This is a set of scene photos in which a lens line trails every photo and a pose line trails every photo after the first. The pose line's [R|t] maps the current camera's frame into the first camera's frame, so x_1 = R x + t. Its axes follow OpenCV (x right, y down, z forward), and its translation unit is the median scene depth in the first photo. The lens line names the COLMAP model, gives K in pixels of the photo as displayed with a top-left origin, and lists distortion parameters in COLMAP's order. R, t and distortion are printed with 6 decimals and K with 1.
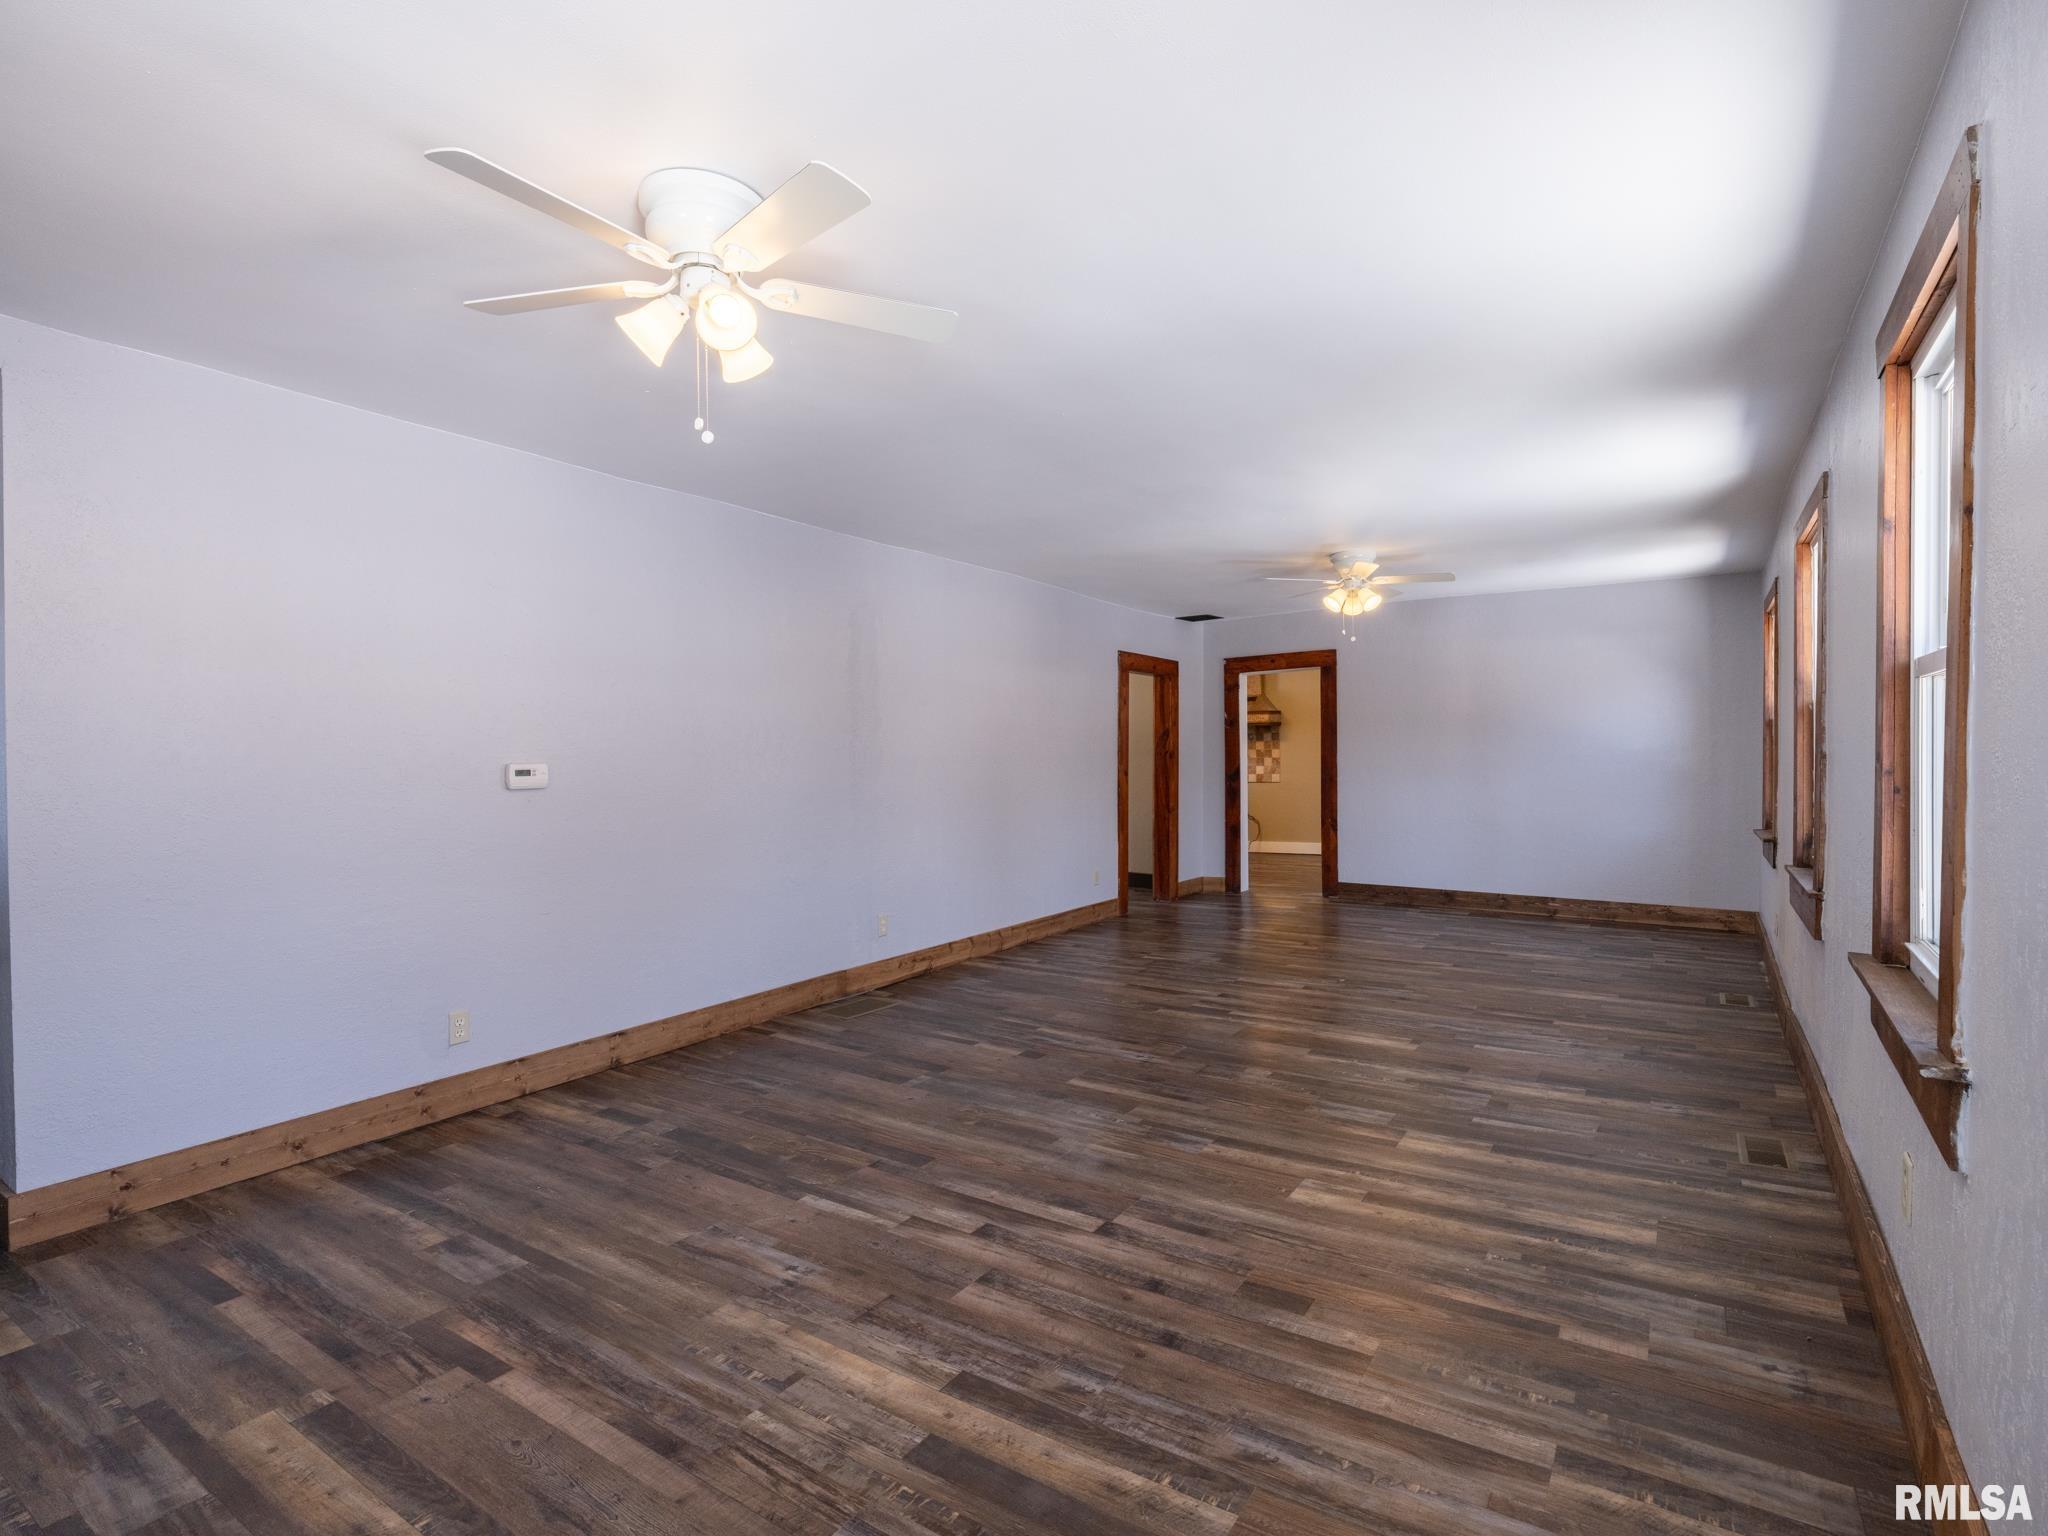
lens RADIAL K [[992.9, 0, 1038.8], [0, 992.9, 767.4], [0, 0, 1]] dist [-0.000942, 0.000911]
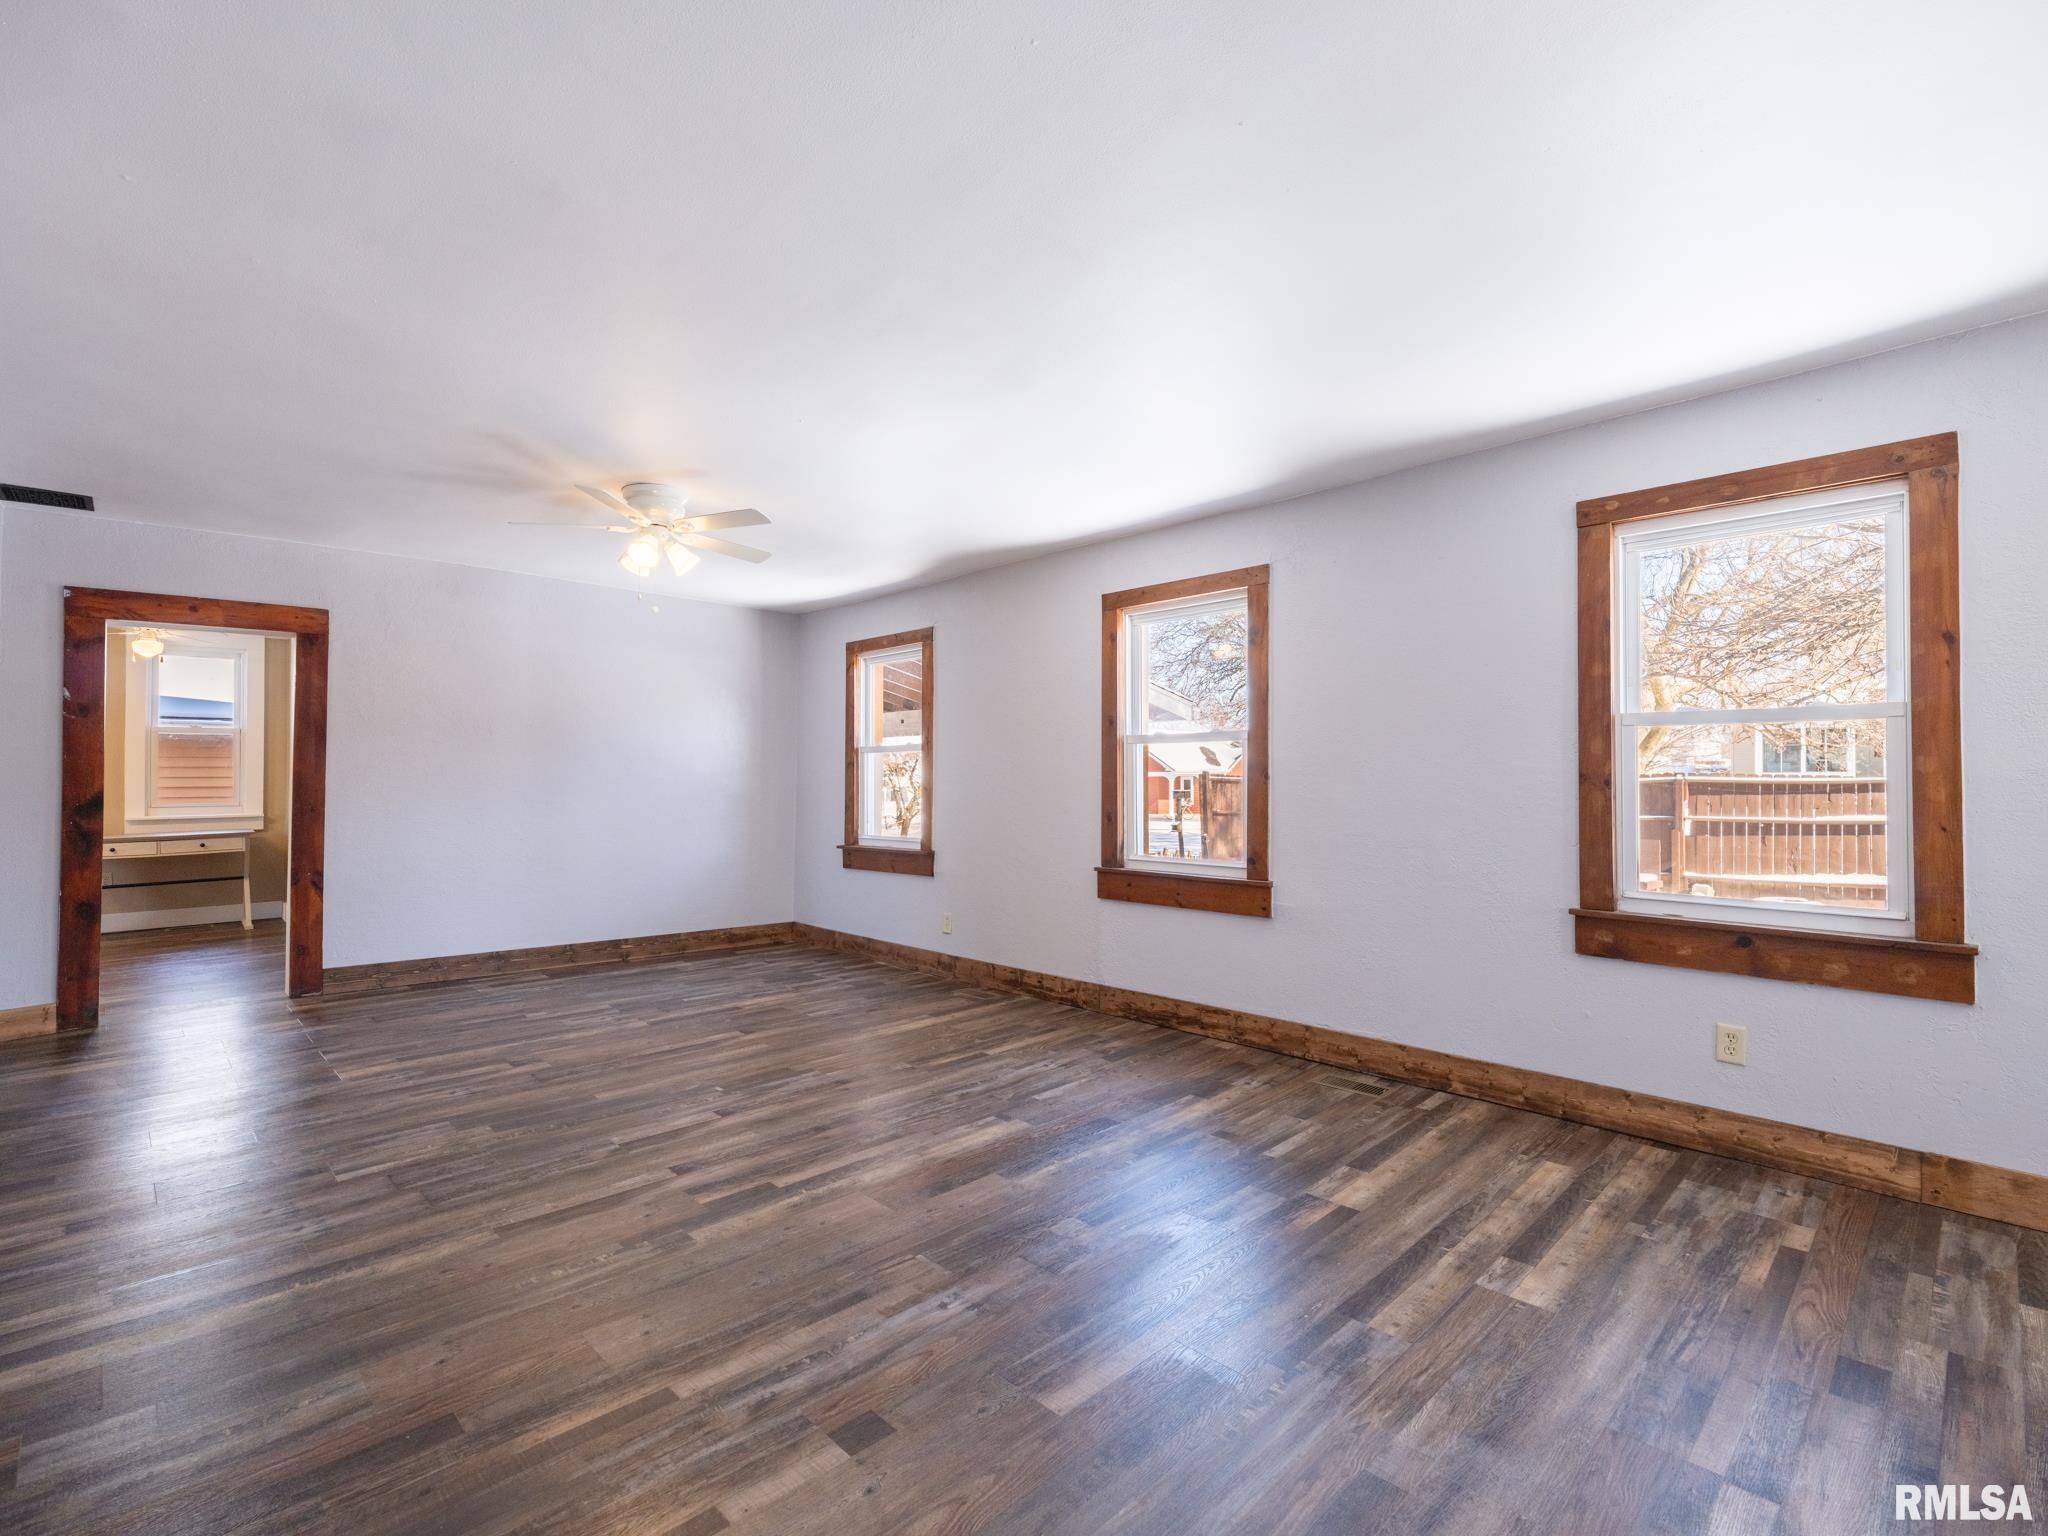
lens RADIAL K [[947.9, 0, 1020.8], [0, 947.9, 765.9], [0, 0, 1]] dist [-0.001732, 0.001297]
pose [[0.214980, 0.026616, 0.976256, -0.402407], [0.004967, 0.999586, -0.028346, 0.005713], [-0.976606, 0.010943, 0.214759, 0.822172]]
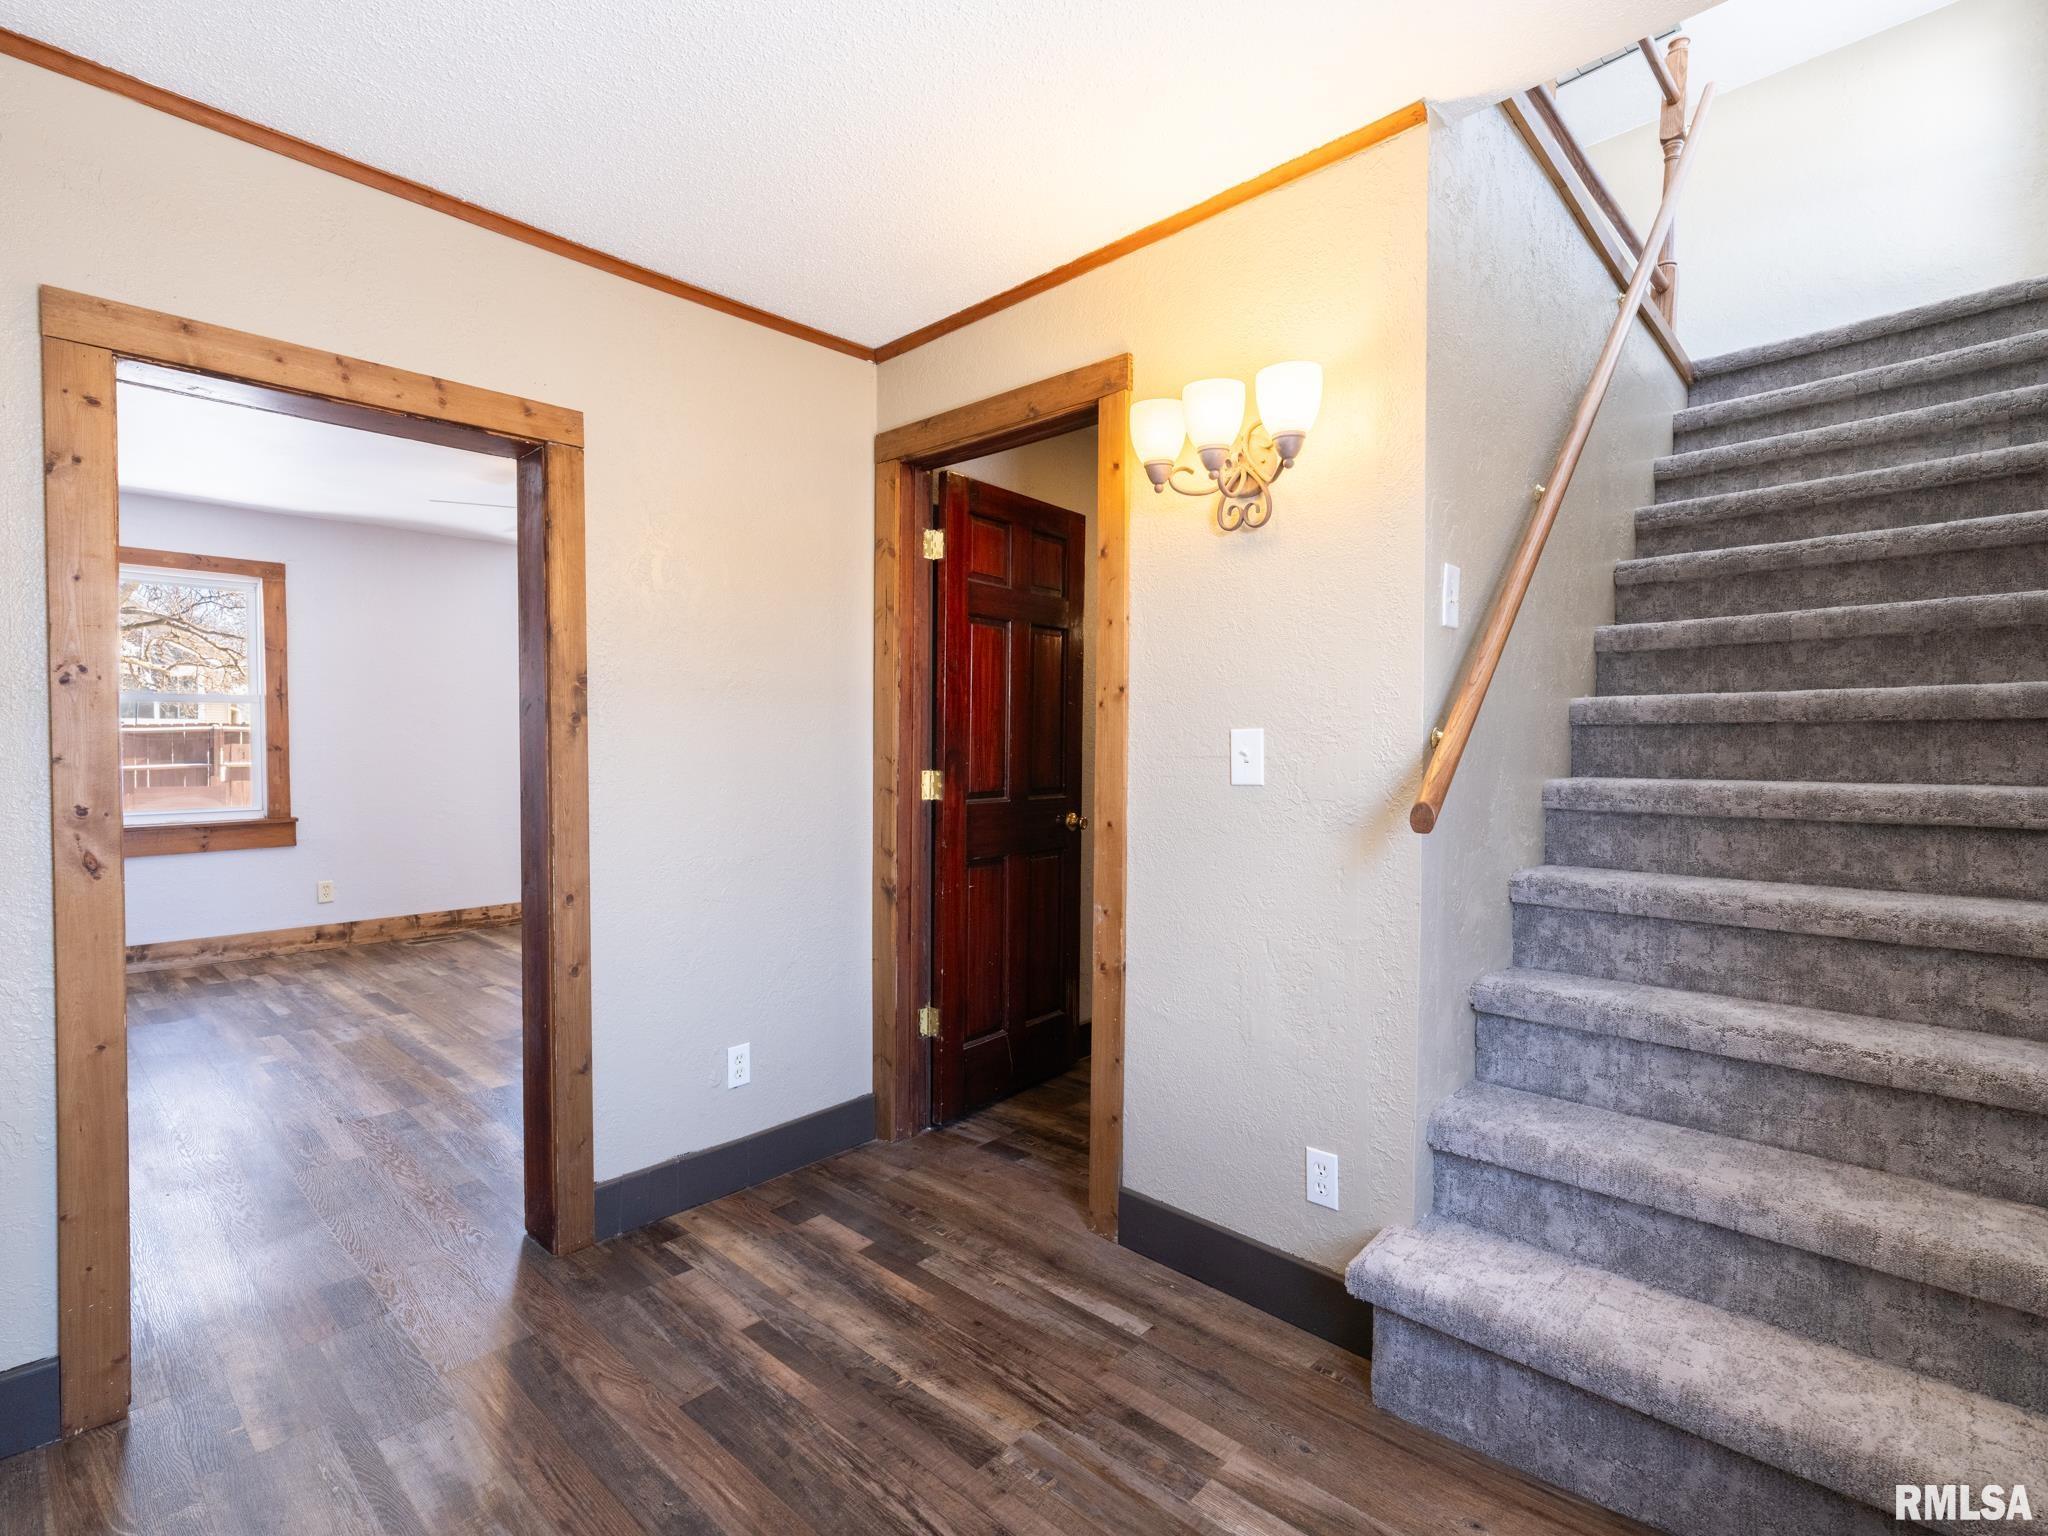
lens RADIAL K [[983.8, 0, 1001.5], [0, 983.8, 766.2], [0, 0, 1]] dist [-0.001154, 0.001180]
pose [[-0.984434, -0.005024, 0.175684, -0.210134], [0.001544, 0.999306, 0.037226, -0.022909], [-0.175749, 0.036918, -0.983743, 2.345413]]
